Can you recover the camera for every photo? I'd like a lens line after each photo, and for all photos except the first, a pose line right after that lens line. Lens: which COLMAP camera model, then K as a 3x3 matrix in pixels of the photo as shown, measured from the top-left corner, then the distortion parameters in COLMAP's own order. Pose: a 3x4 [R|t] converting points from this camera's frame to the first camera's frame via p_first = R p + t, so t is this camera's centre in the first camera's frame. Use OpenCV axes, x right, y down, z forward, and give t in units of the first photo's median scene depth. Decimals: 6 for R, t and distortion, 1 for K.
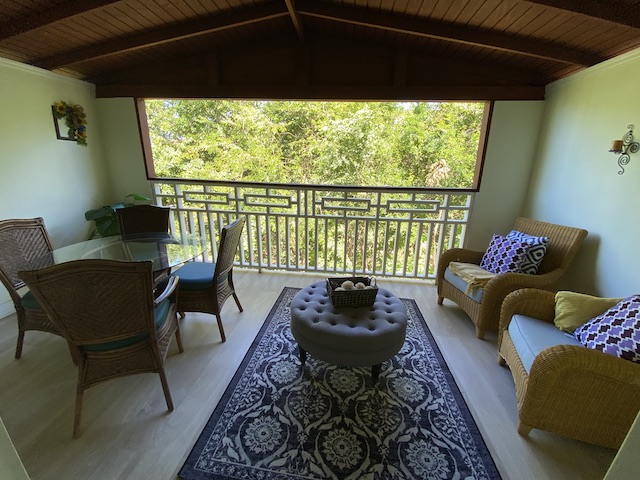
lens RADIAL K [[259.7, 0, 318.0], [0, 259.7, 240.1], [0, 0, 1]] dist [0.028161, -0.023713]
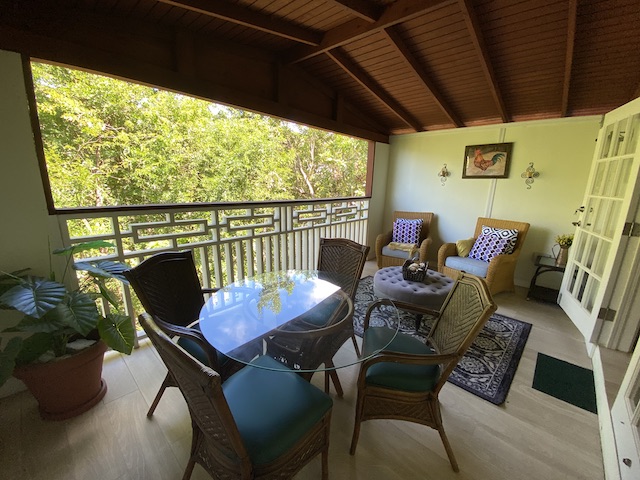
lens RADIAL K [[259.7, 0, 318.0], [0, 259.7, 240.1], [0, 0, 1]] dist [0.028161, -0.023713]
pose [[0.616073, -0.183063, 0.766121, -0.751365], [0.236546, 0.970724, 0.041735, -0.075152], [-0.751332, 0.155511, 0.641339, 0.268079]]
